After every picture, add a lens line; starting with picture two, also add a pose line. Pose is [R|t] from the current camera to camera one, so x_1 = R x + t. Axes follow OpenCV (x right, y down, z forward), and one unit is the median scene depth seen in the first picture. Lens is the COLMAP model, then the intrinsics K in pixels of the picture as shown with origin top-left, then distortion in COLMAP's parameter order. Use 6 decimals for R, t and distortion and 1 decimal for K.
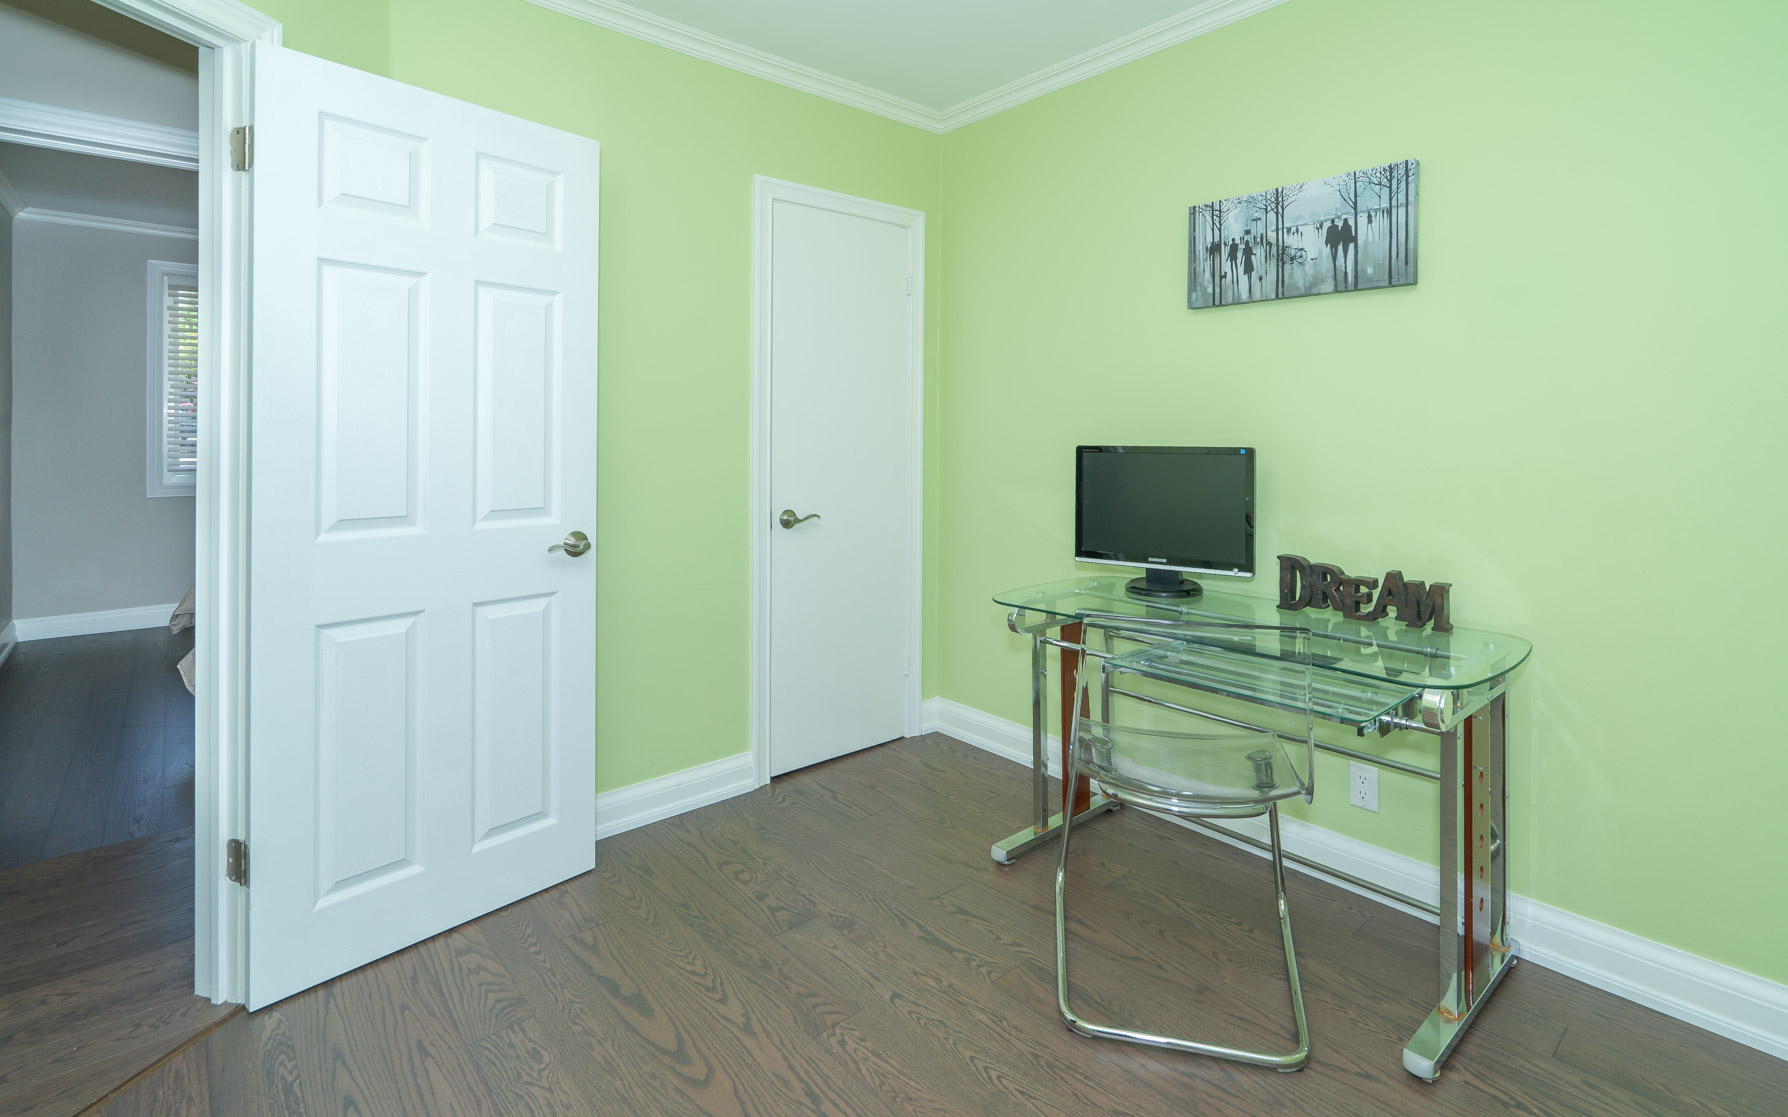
lens RADIAL K [[841.7, 0, 905.0], [0, 841.7, 428.3], [0, 0, 1]] dist [-0.001776, -0.000352]
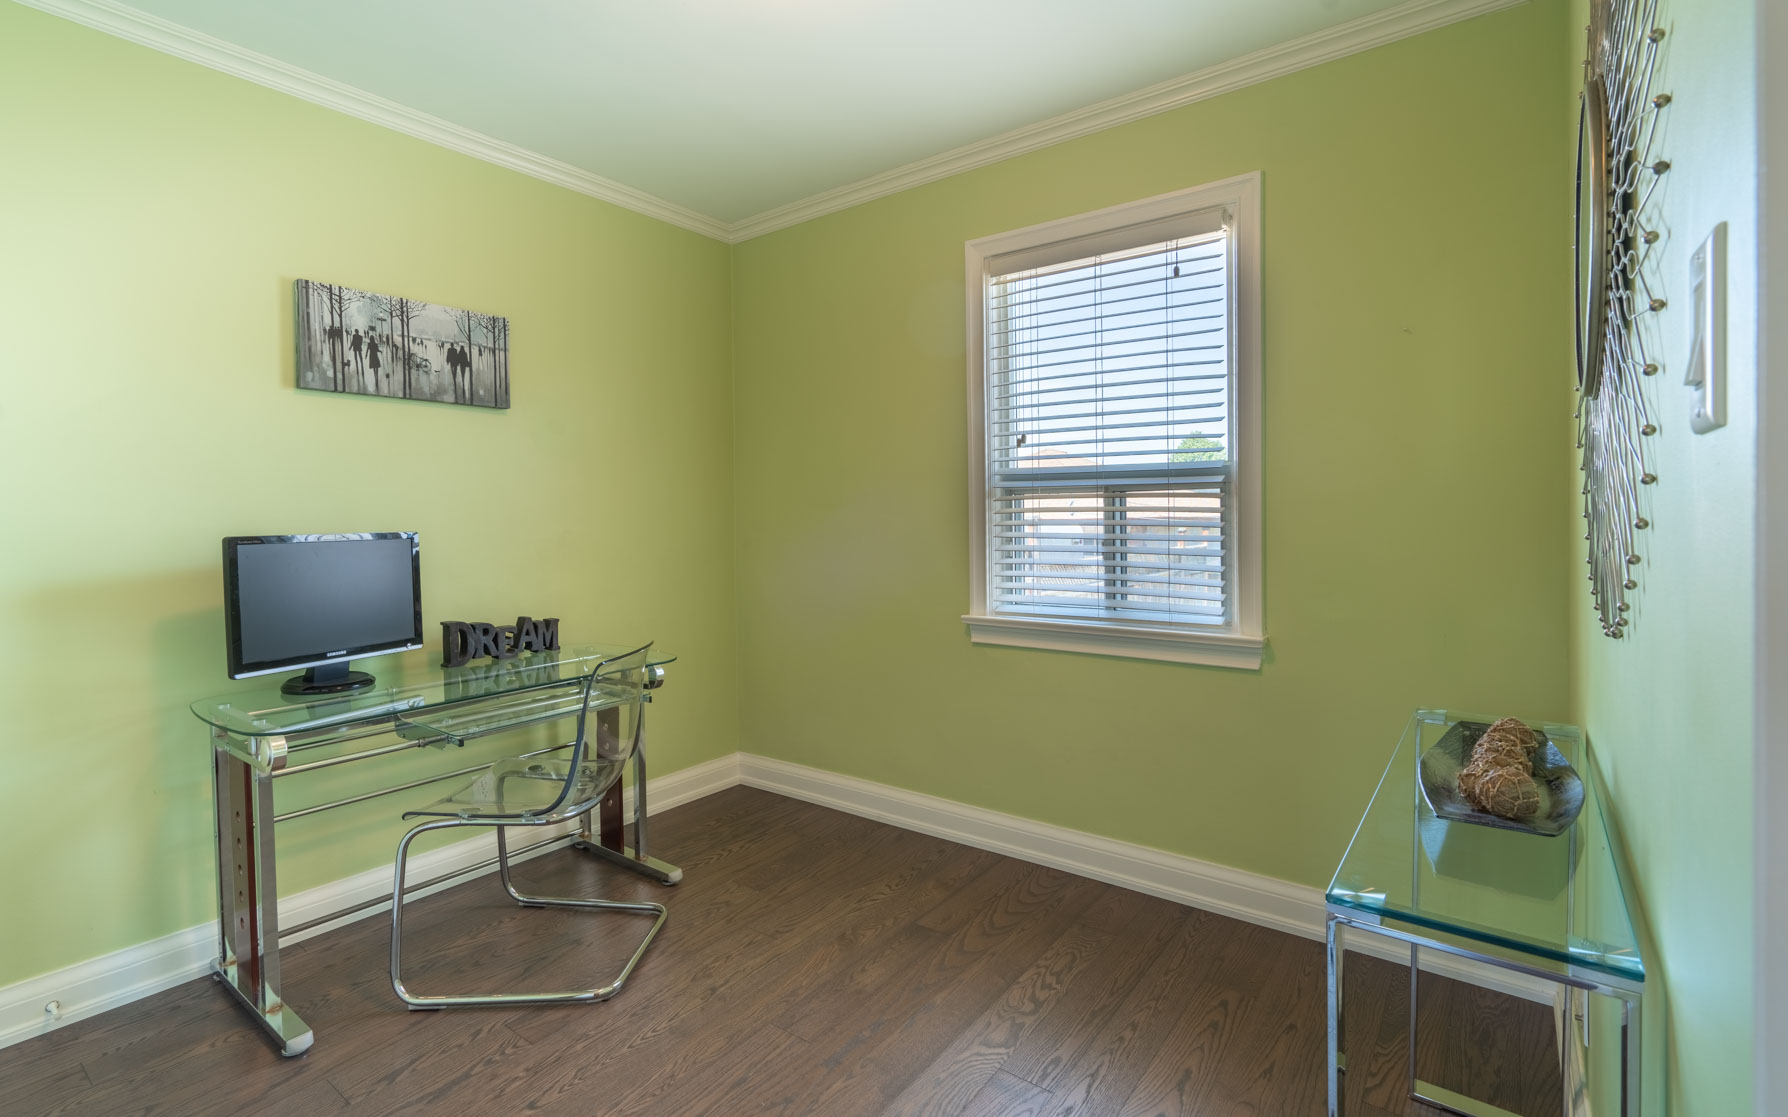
lens RADIAL K [[821.2, 0, 895.7], [0, 821.2, 527.4], [0, 0, 1]] dist [-0.002961, -0.000012]
pose [[-0.210201, -0.014904, 0.977545, -0.757918], [0.009510, 0.999805, 0.017288, 0.004575], [-0.977612, 0.012930, -0.210019, 0.594352]]
